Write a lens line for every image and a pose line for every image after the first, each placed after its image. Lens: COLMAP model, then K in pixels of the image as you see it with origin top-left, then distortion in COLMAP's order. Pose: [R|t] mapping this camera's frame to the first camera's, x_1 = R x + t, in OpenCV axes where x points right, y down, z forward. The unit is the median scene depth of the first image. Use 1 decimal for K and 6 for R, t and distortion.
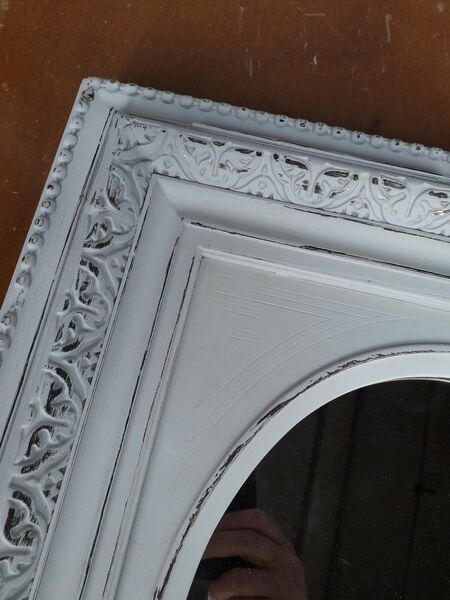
lens RADIAL K [[489.3, 0, 227.2], [0, 489.3, 304.4], [0, 0, 1]] dist [0.066261, -0.127649]
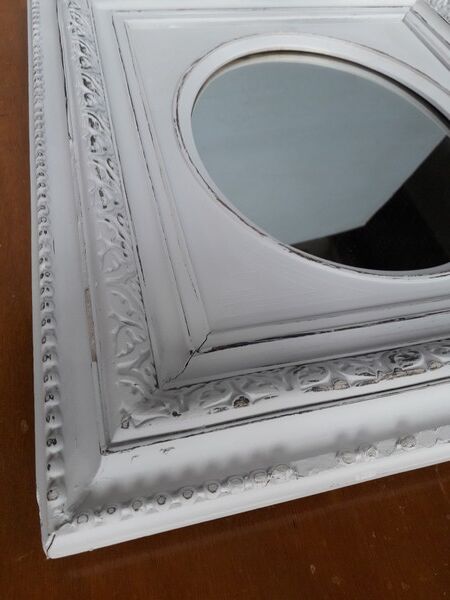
lens RADIAL K [[489.3, 0, 227.2], [0, 489.3, 304.4], [0, 0, 1]] dist [0.066261, -0.127649]
pose [[0.893639, -0.324387, 0.310134, -0.653644], [0.411599, 0.867839, -0.278283, 1.527628], [-0.178875, 0.376336, 0.909052, -0.357490]]
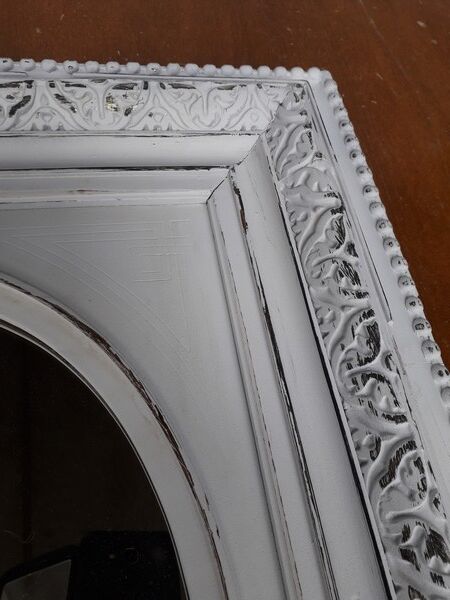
lens RADIAL K [[489.3, 0, 227.2], [0, 489.3, 304.4], [0, 0, 1]] dist [0.066261, -0.127649]
pose [[0.913922, -0.283976, 0.290006, 0.811345], [0.329640, 0.936176, -0.122114, 0.479742], [-0.236819, 0.207201, 0.949202, 0.110485]]
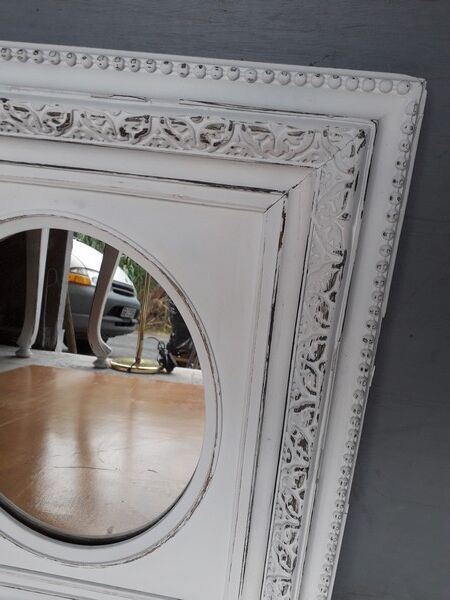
lens RADIAL K [[489.3, 0, 227.2], [0, 489.3, 304.4], [0, 0, 1]] dist [0.066261, -0.127649]
pose [[0.979188, -0.079153, -0.186883, 1.245378], [0.166693, 0.838930, 0.518082, -0.343131], [0.115774, -0.538452, 0.834665, -0.284315]]
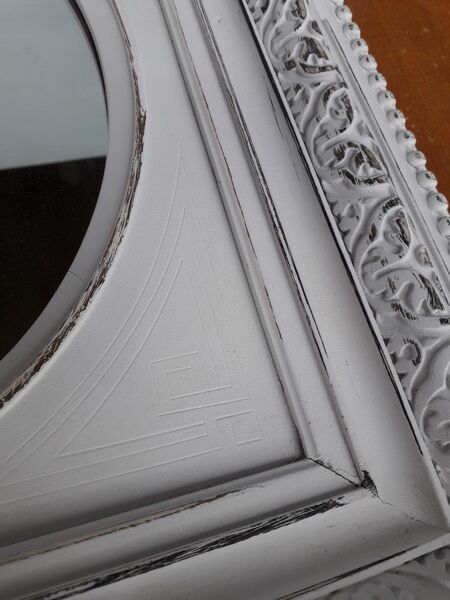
lens RADIAL K [[478.7, 0, 225.0], [0, 478.7, 300.0], [0, 0, 1]] dist [0.047928, -0.060859]
pose [[0.862994, -0.362790, 0.351604, 0.577704], [0.393952, 0.918940, -0.018758, 1.317291], [-0.316297, 0.154703, 0.935961, 0.058142]]
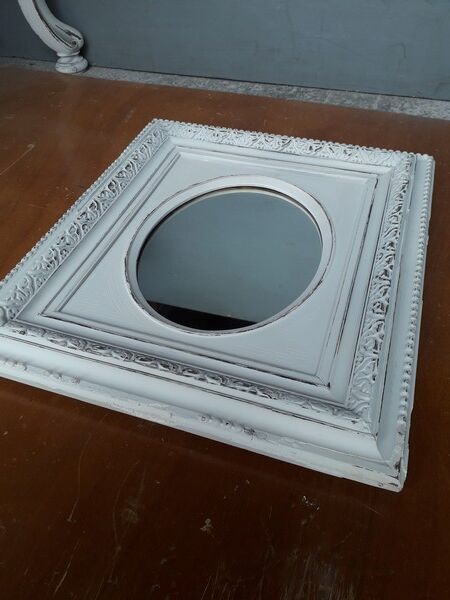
lens RADIAL K [[489.3, 0, 227.2], [0, 489.3, 304.4], [0, 0, 1]] dist [0.066261, -0.127649]
pose [[0.991954, 0.041337, -0.119659, 0.674230], [-0.093193, 0.878165, -0.469193, 2.226796], [0.085686, 0.476569, 0.874951, -1.273180]]
